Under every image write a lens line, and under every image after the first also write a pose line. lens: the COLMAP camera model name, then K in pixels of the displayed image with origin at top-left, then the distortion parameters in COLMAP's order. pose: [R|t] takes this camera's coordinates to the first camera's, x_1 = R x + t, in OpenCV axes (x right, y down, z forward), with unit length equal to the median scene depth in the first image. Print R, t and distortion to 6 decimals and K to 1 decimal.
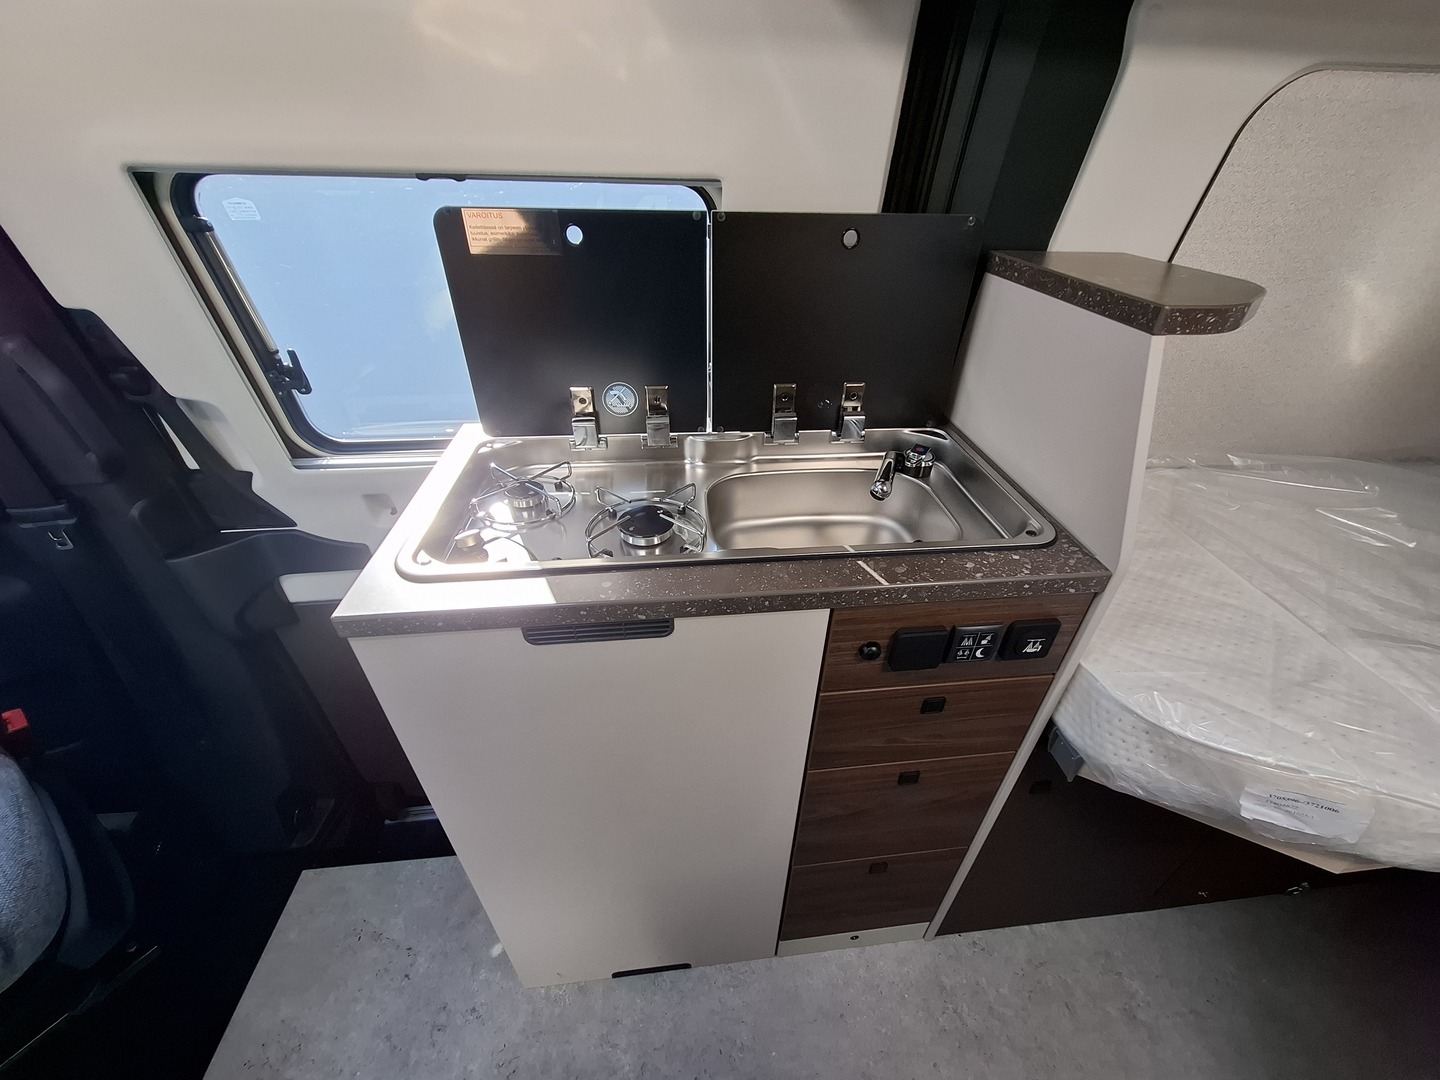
lens RADIAL K [[564.4, 0, 725.4], [0, 564.4, 537.6], [0, 0, 1]] dist [0.005082, 0.000145]
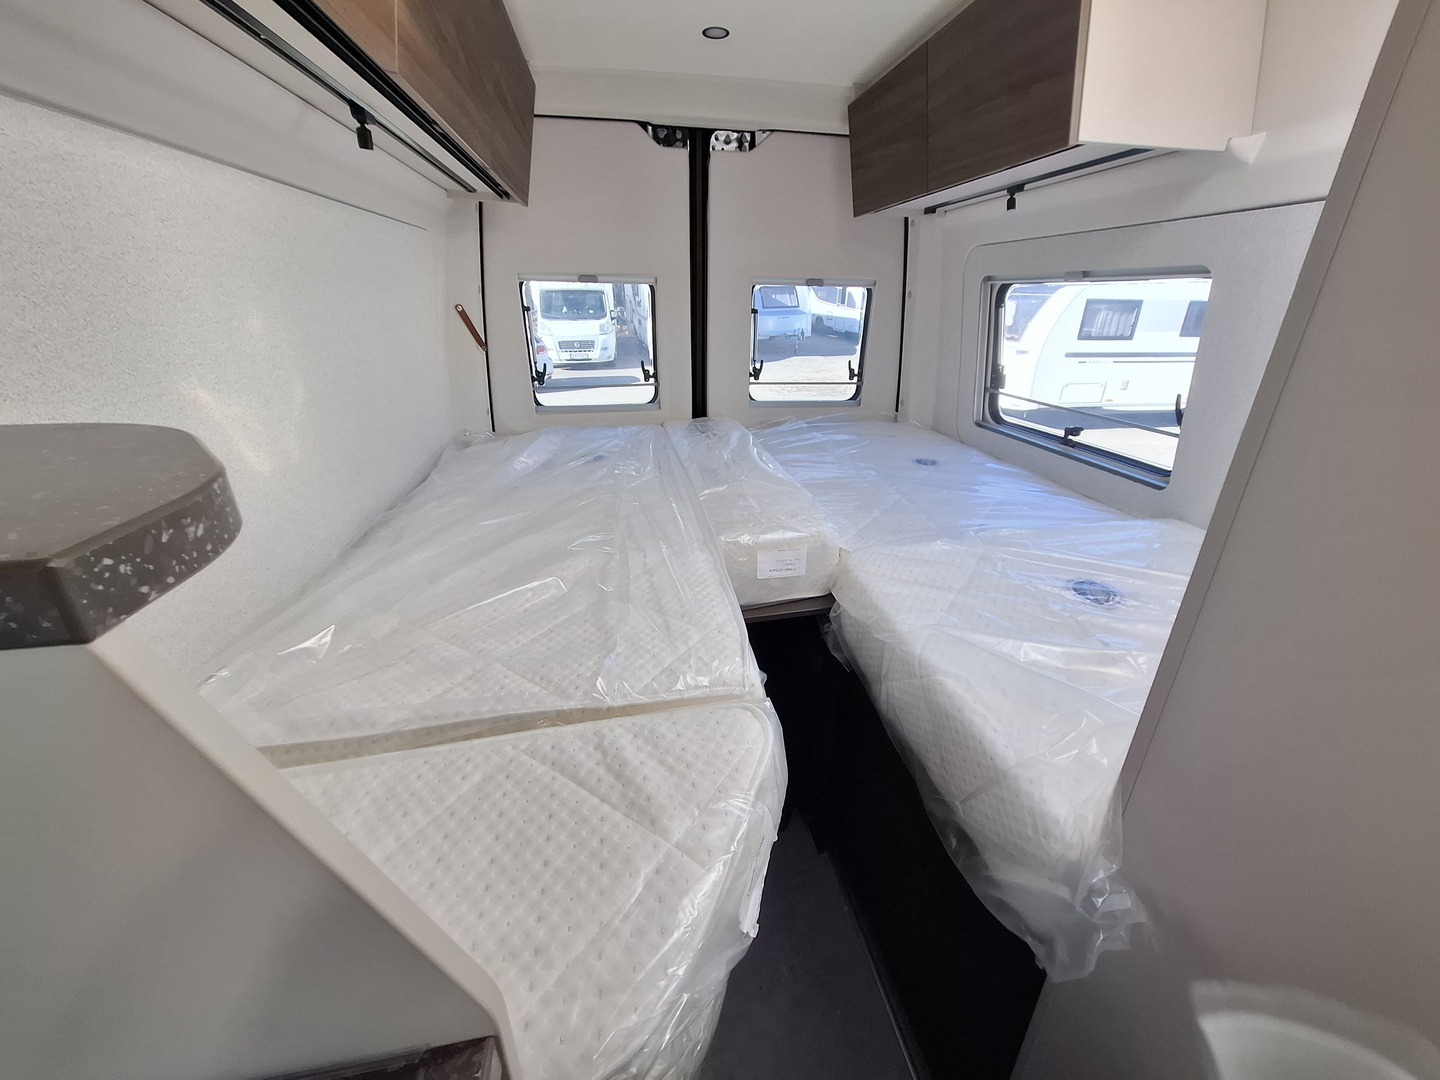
lens RADIAL K [[566.7, 0, 729.9], [0, 566.7, 535.6], [0, 0, 1]] dist [0.002019, 0.000287]
pose [[-0.068268, -0.407269, 0.910753, 0.355454], [0.561936, 0.738606, 0.372410, -0.236666], [-0.824359, 0.537209, 0.178436, 0.469419]]
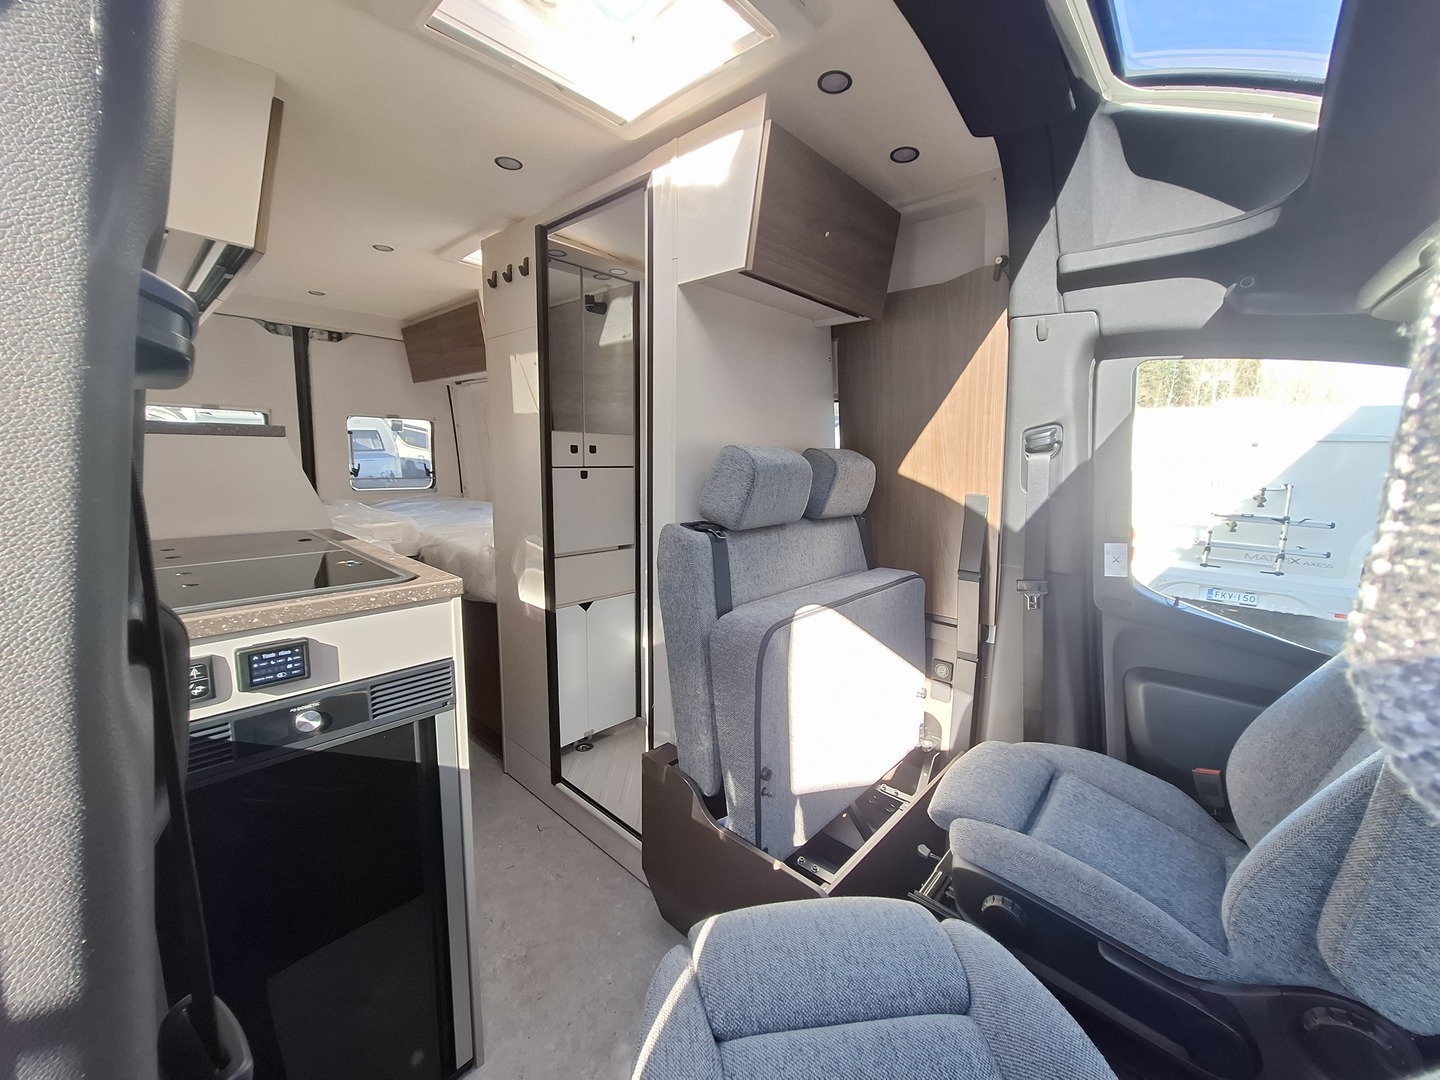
lens RADIAL K [[574.0, 0, 729.1], [0, 574.0, 534.5], [0, 0, 1]] dist [-0.001175, -0.000155]
pose [[-0.656331, -0.141100, 0.741162, -1.872491], [0.403726, 0.764195, 0.503002, -0.383518], [-0.637366, 0.629362, -0.444599, 0.862888]]
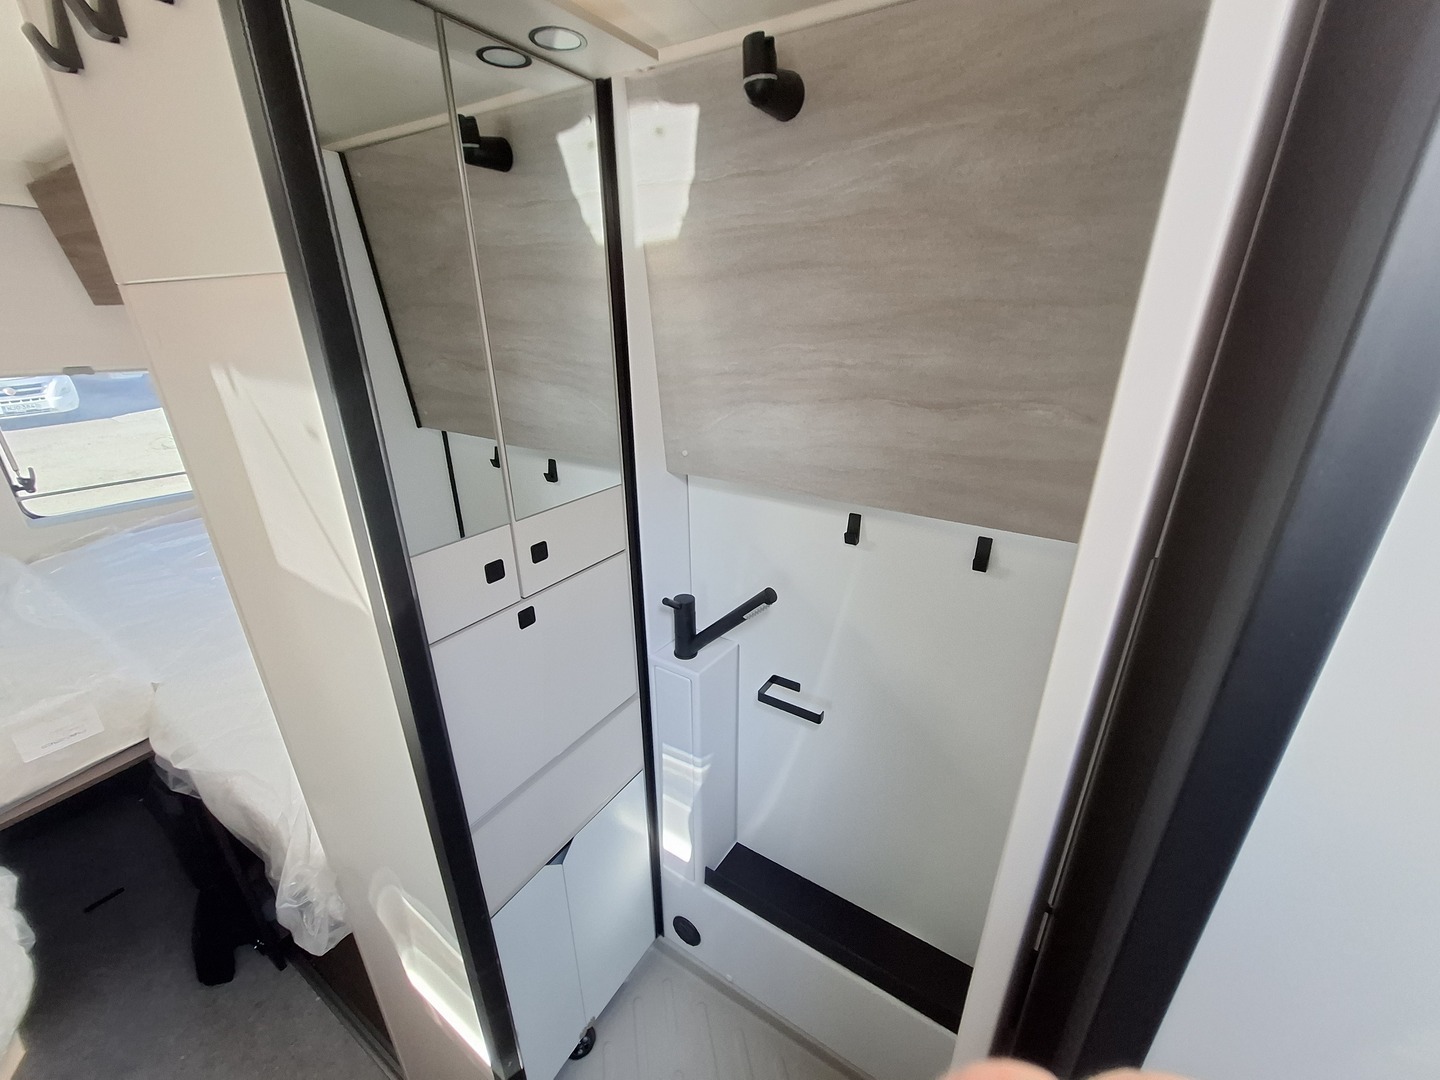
lens RADIAL K [[574.0, 0, 729.1], [0, 574.0, 534.5], [0, 0, 1]] dist [-0.001175, -0.000155]
pose [[-0.784115, -0.244287, 0.570515, -0.241020], [0.343368, 0.594993, 0.726693, -0.277523], [-0.516974, 0.765707, -0.382662, -0.002595]]
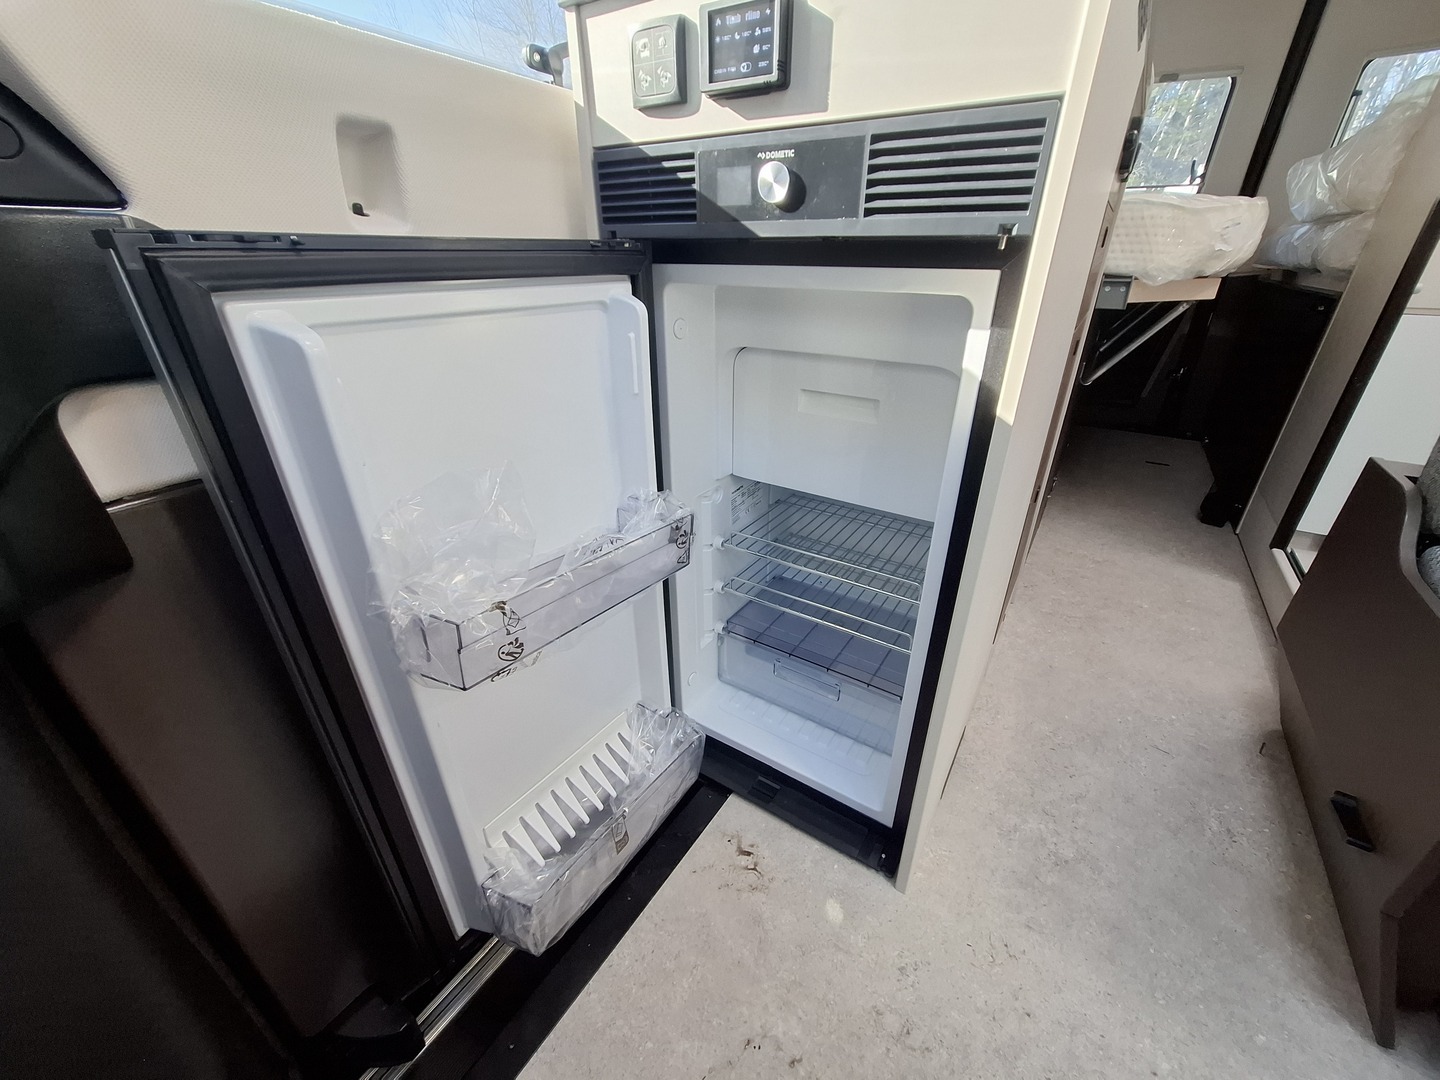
lens RADIAL K [[566.7, 0, 729.9], [0, 566.7, 535.6], [0, 0, 1]] dist [0.002019, 0.000287]
pose [[0.629499, -0.362748, 0.687128, -1.171205], [0.448586, 0.891737, 0.059801, 0.425940], [-0.634430, 0.270592, 0.724071, 0.790648]]
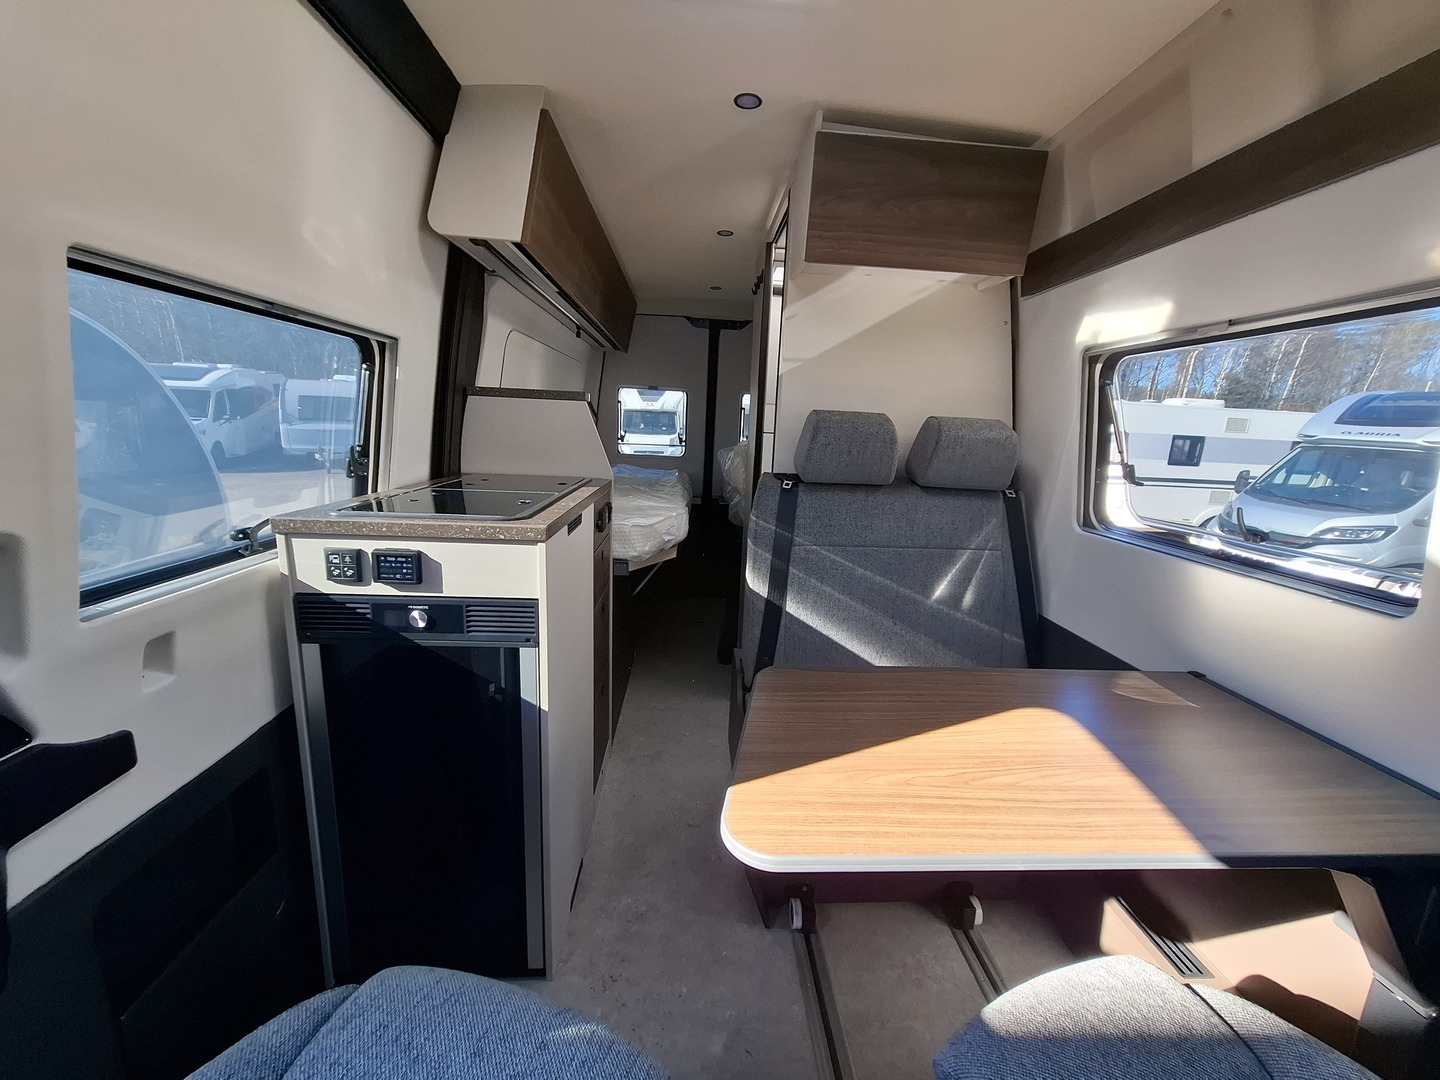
lens RADIAL K [[574.0, 0, 729.1], [0, 574.0, 534.5], [0, 0, 1]] dist [-0.001175, -0.000155]
pose [[0.050429, -0.208380, 0.976747, -1.816555], [0.532691, 0.832877, 0.150185, 0.149620], [-0.844806, 0.512731, 0.153003, 0.173158]]
